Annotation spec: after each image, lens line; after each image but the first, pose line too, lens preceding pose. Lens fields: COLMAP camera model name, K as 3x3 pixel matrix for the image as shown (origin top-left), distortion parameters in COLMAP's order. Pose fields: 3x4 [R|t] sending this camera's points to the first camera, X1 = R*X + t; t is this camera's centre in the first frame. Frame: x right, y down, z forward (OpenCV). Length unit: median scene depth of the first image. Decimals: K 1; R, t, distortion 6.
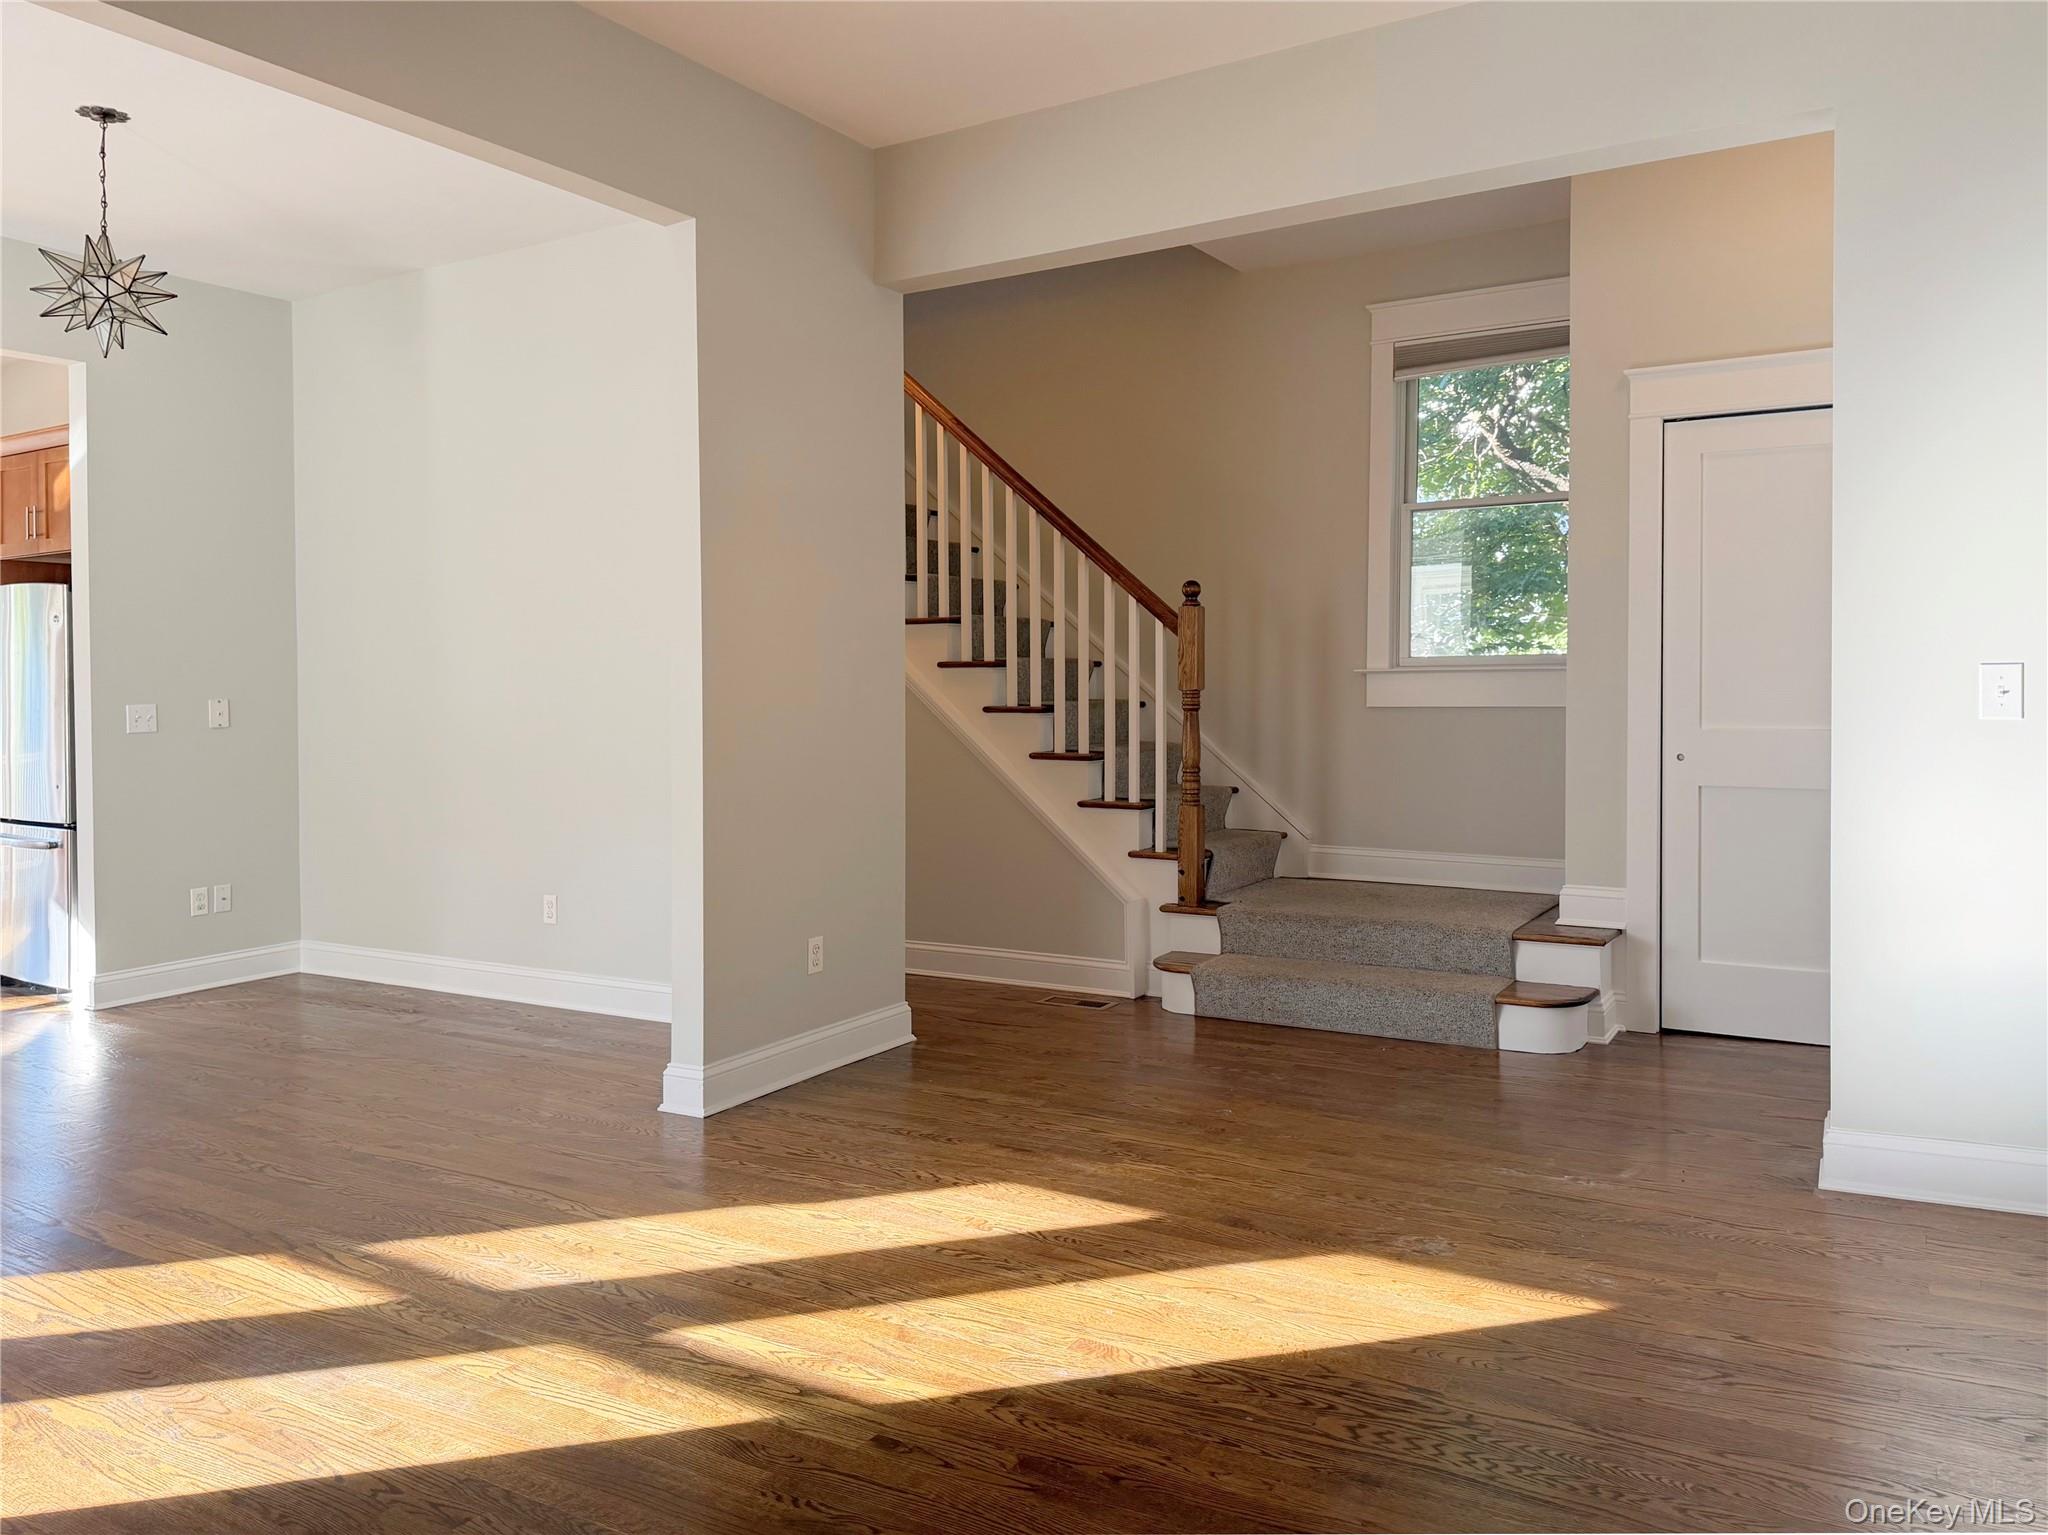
lens RADIAL K [[1412.3, 0, 890.7], [0, 1412.3, 760.1], [0, 0, 1]] dist [0.024169, -0.052863]
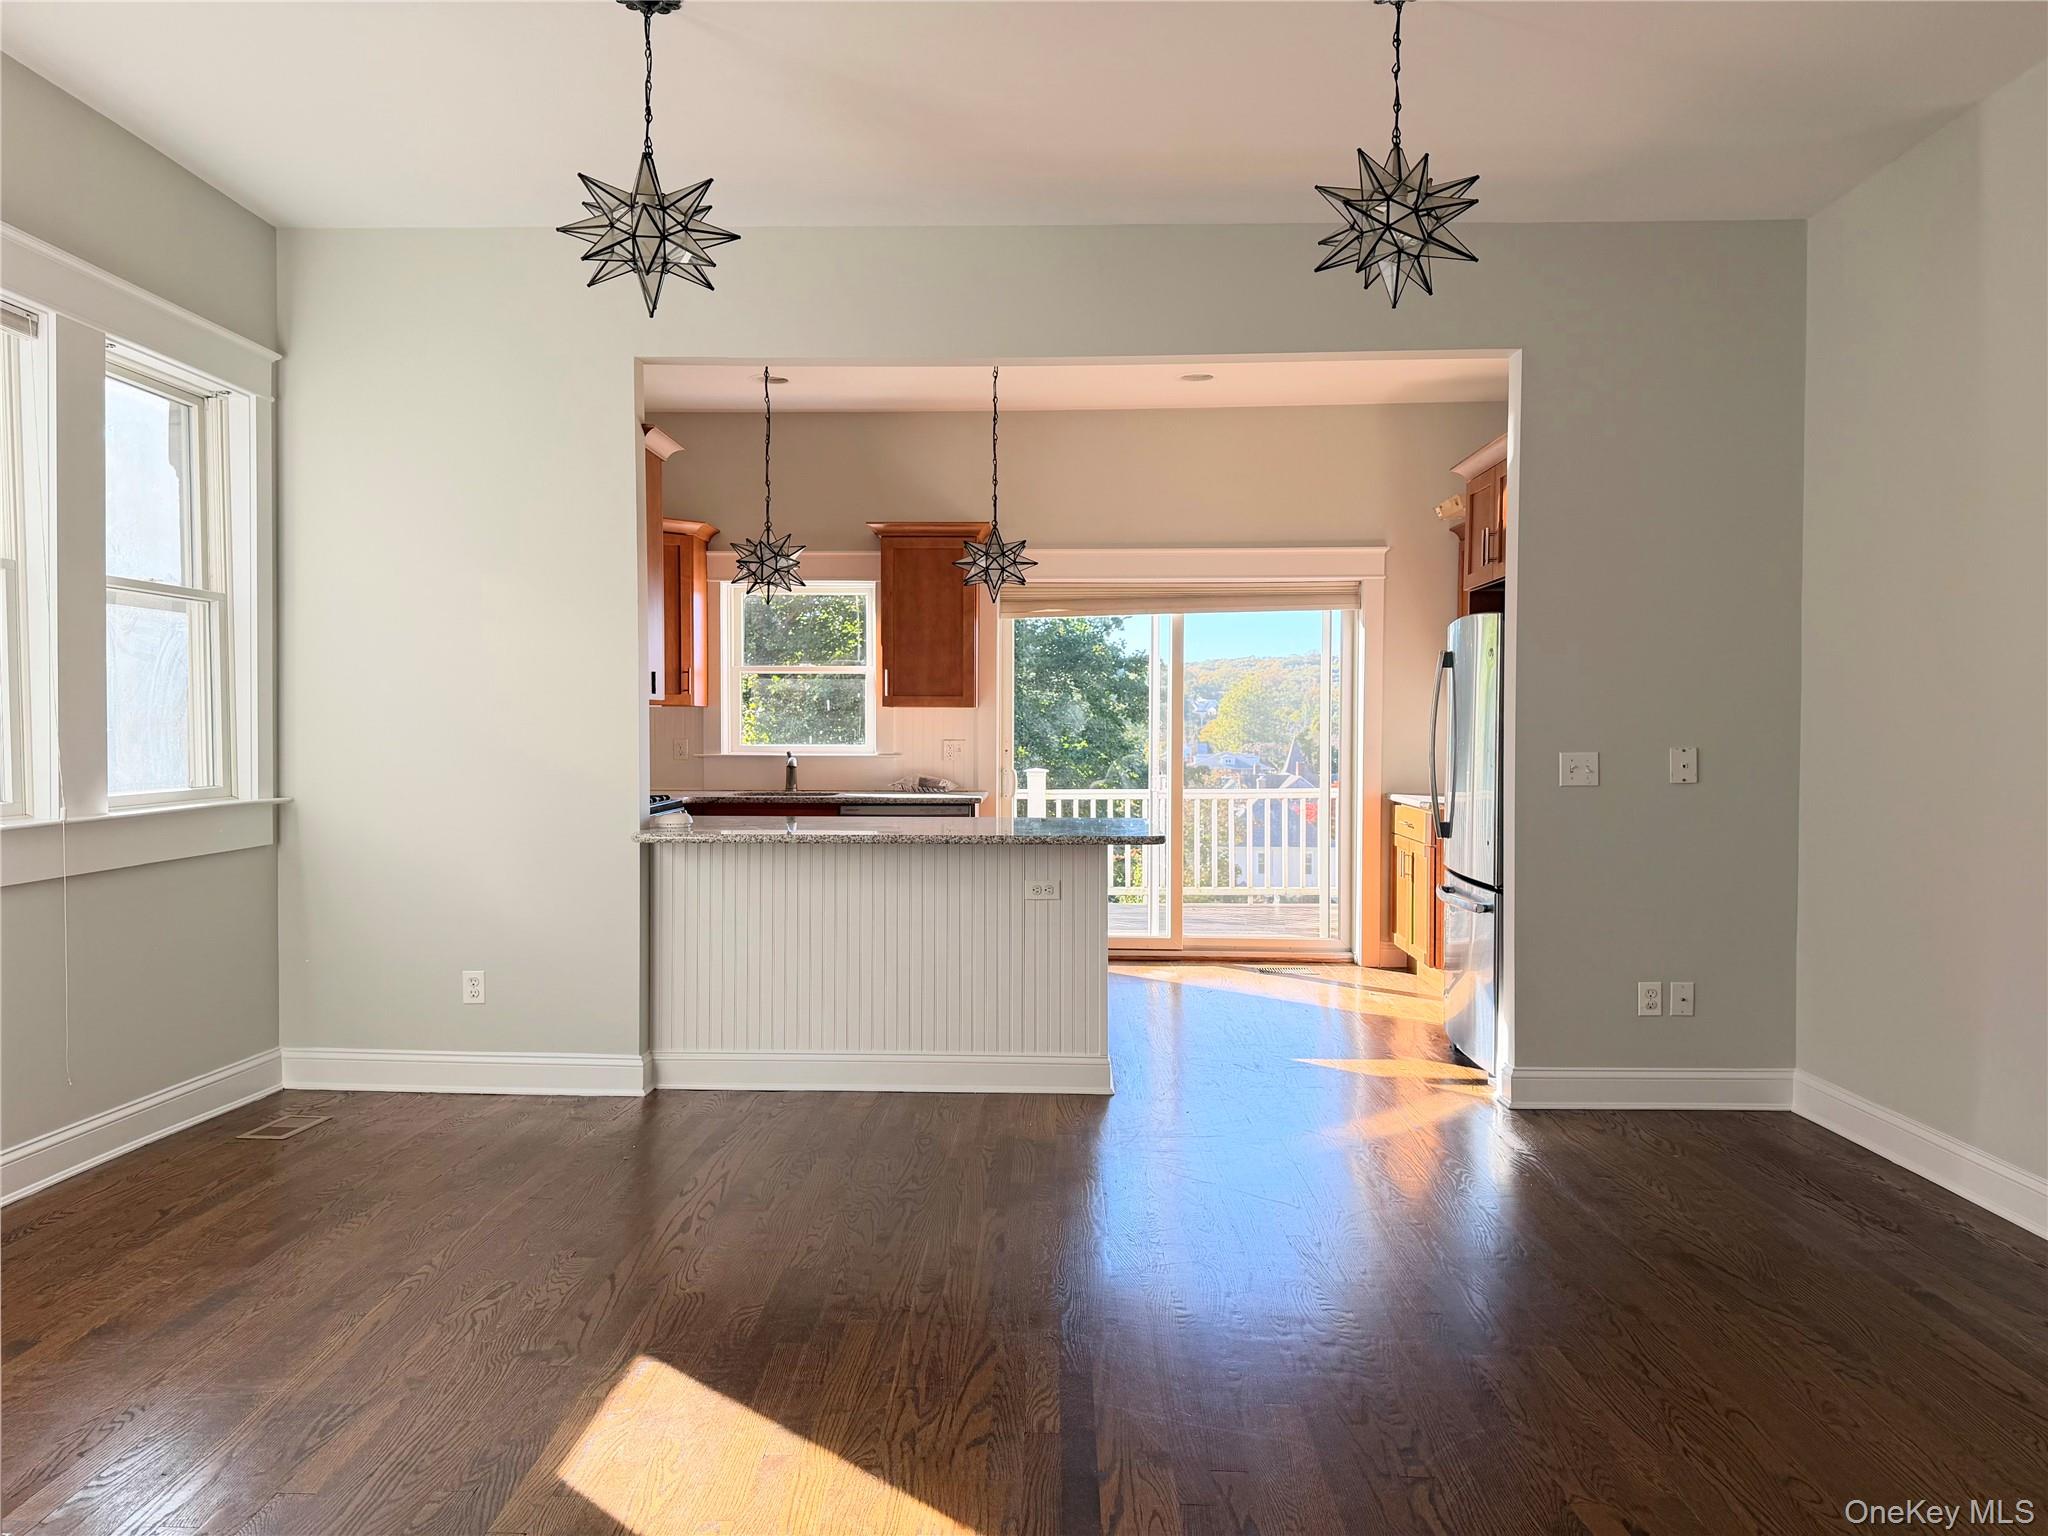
lens RADIAL K [[1412.3, 0, 890.7], [0, 1412.3, 760.6], [0, 0, 1]] dist [0.024169, -0.052863]
pose [[0.490551, 0.030210, -0.870889, -0.005286], [-0.054178, 0.998523, 0.004120, -0.015686], [0.869727, 0.045162, 0.491463, 0.241043]]
